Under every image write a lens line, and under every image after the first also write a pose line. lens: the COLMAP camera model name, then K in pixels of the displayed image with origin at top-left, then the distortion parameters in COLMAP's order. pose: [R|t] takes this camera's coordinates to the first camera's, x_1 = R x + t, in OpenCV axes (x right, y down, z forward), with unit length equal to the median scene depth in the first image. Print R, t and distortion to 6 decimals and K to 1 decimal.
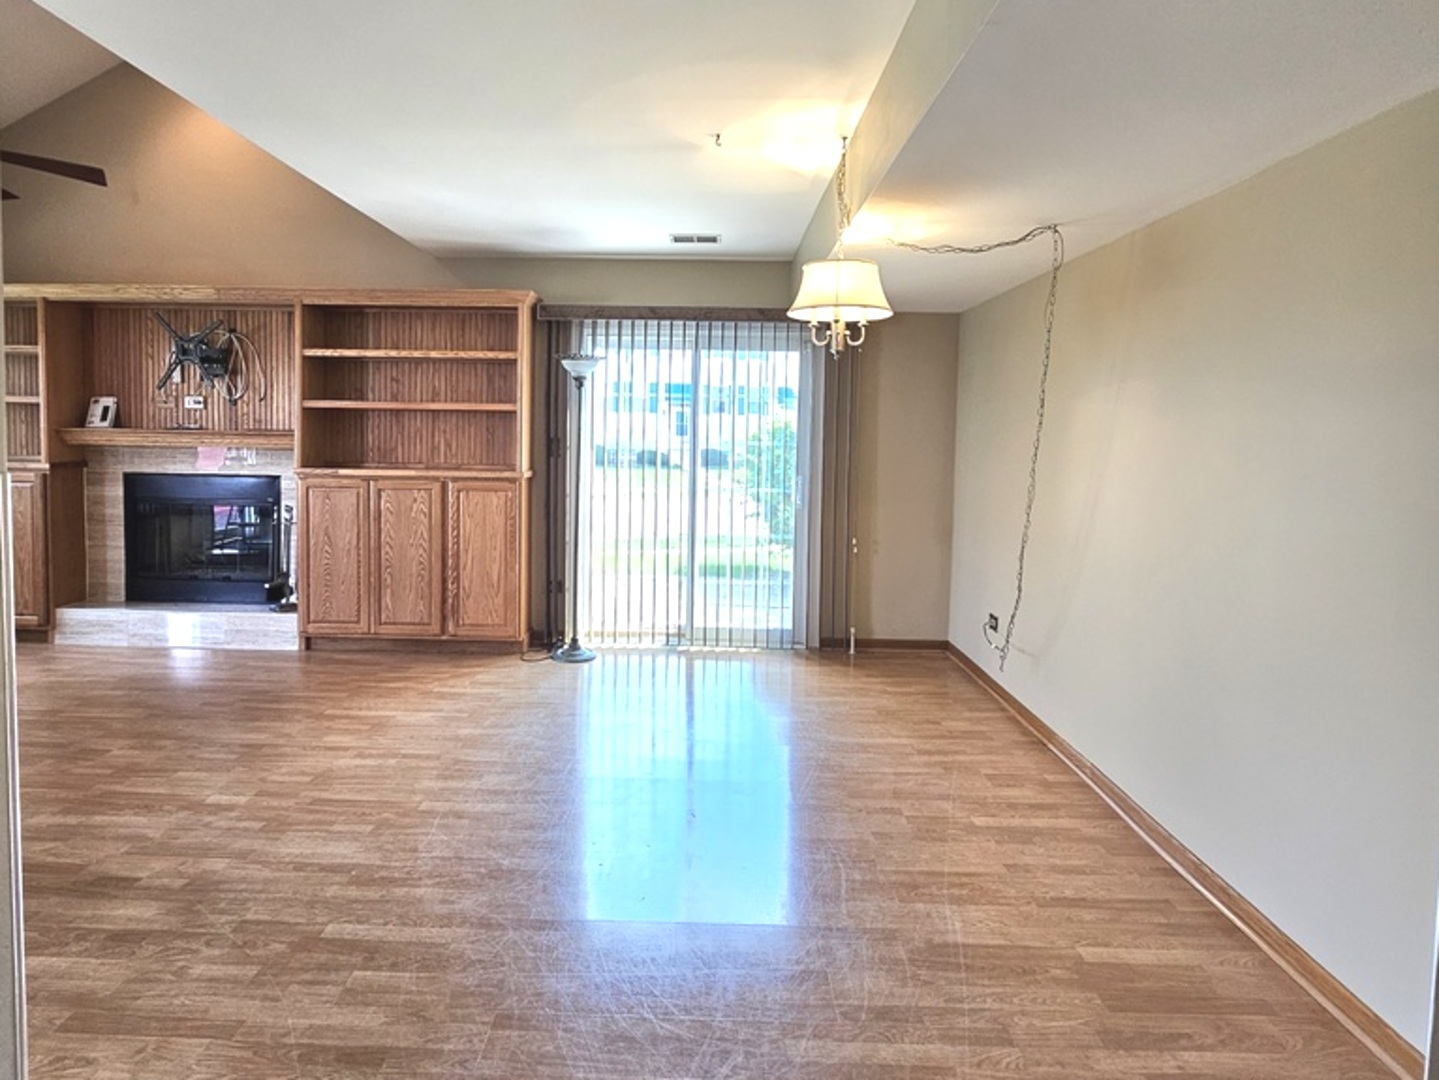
lens RADIAL K [[829.1, 0, 715.7], [0, 829.1, 475.6], [0, 0, 1]] dist [-0.002435, -0.000713]
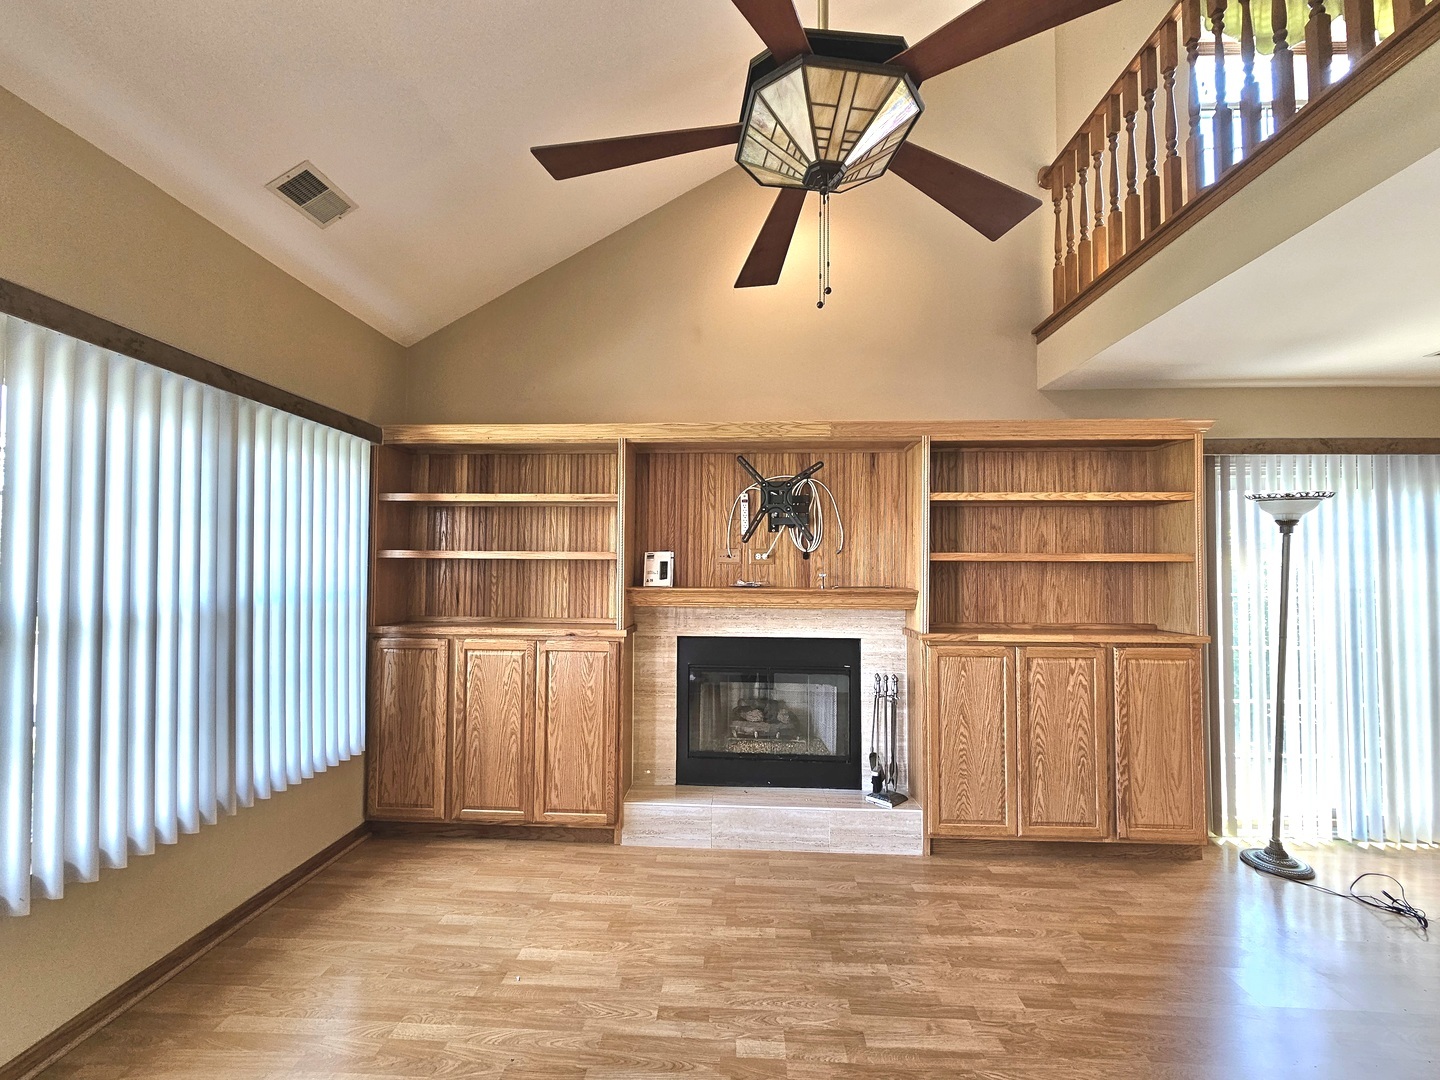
lens RADIAL K [[585.4, 0, 720.8], [0, 585.4, 554.0], [0, 0, 1]] dist [-0.001860, -0.000368]
pose [[0.999583, -0.012542, -0.026027, -0.691044], [0.010503, 0.996972, -0.077043, -0.045375], [0.026914, 0.076737, 0.996688, 0.395310]]
